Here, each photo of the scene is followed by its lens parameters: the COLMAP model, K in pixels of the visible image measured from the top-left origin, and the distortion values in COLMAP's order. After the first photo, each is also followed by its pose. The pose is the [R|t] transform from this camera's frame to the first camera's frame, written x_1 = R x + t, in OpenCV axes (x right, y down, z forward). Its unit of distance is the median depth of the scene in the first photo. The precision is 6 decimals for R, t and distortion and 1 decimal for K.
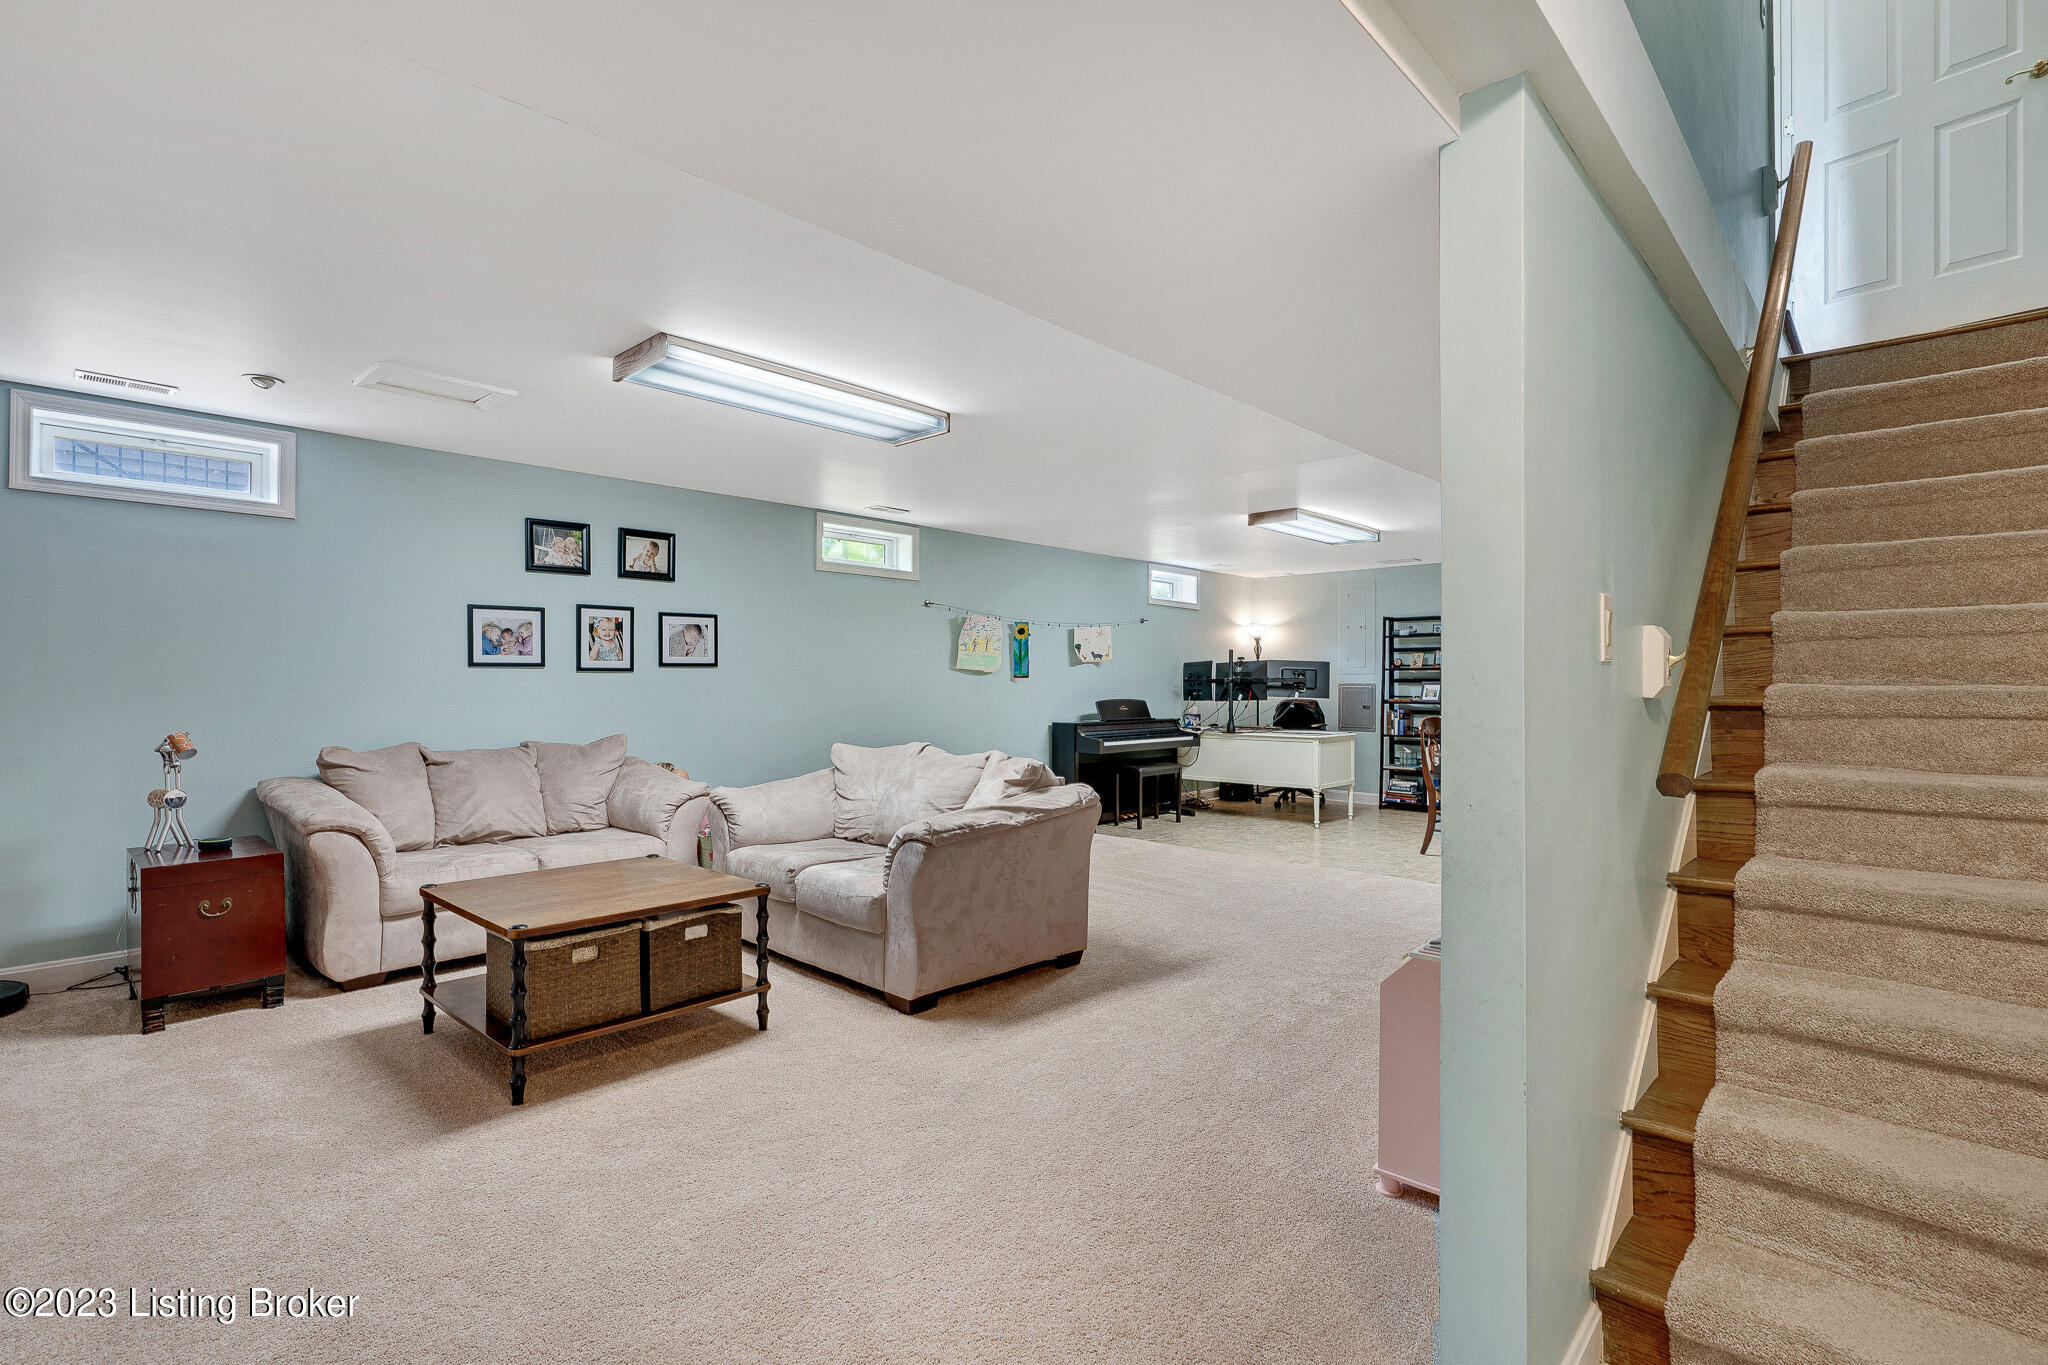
lens RADIAL K [[947.5, 0, 1023.0], [0, 947.5, 684.9], [0, 0, 1]] dist [-0.005765, 0.000451]
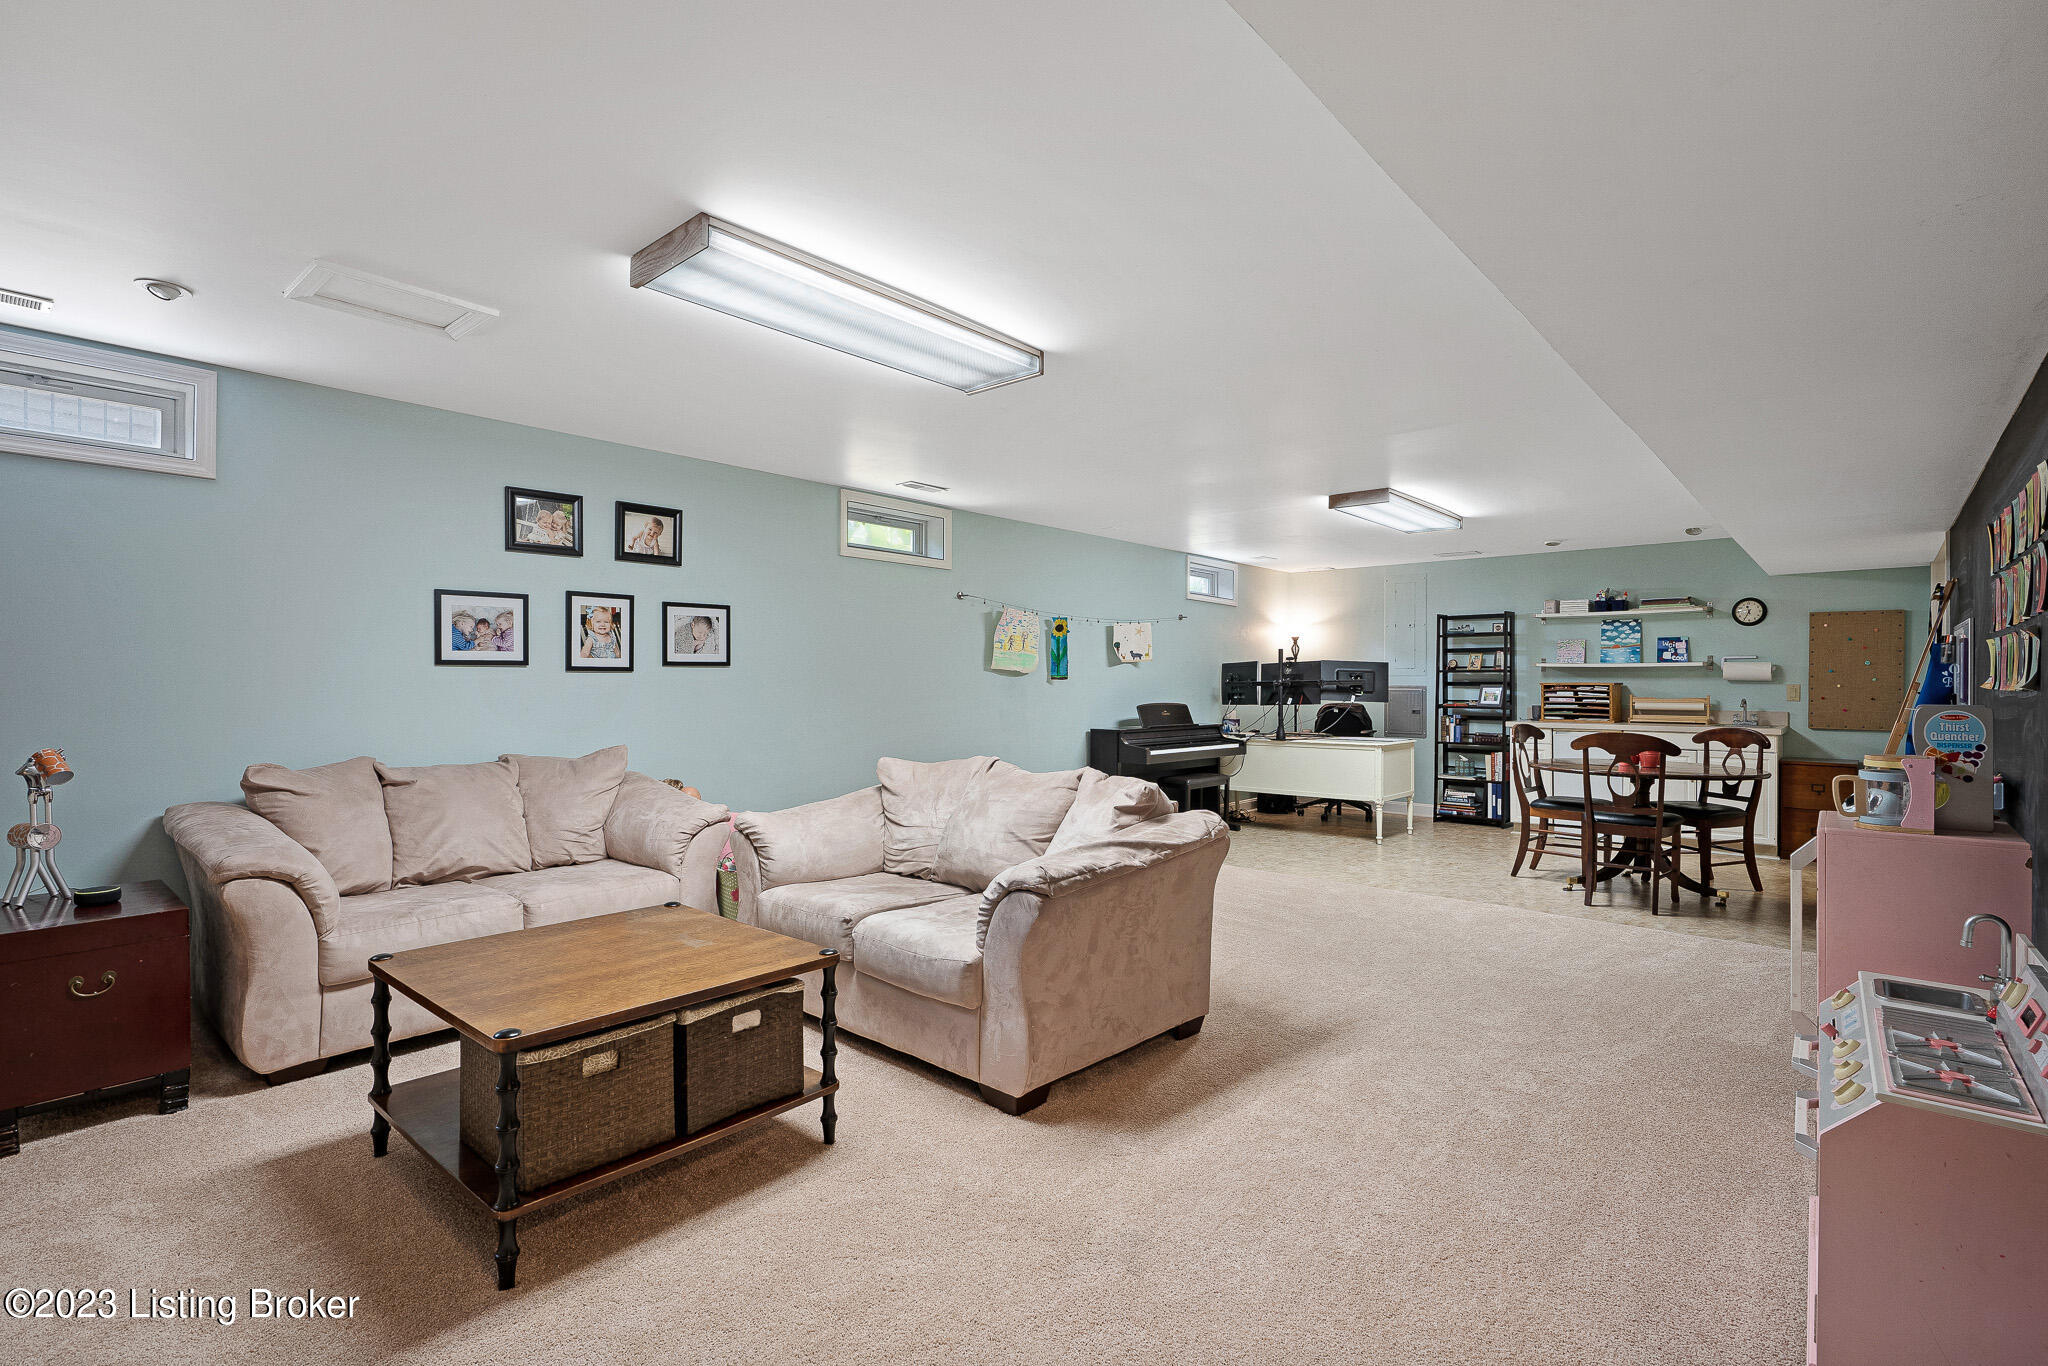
lens RADIAL K [[947.5, 0, 1025.2], [0, 947.5, 684.5], [0, 0, 1]] dist [-0.005765, 0.000451]
pose [[0.999598, 0.001635, 0.028321, -0.116367], [-0.001570, 0.999996, -0.002304, -0.001170], [-0.028324, 0.002259, 0.999596, 0.196450]]
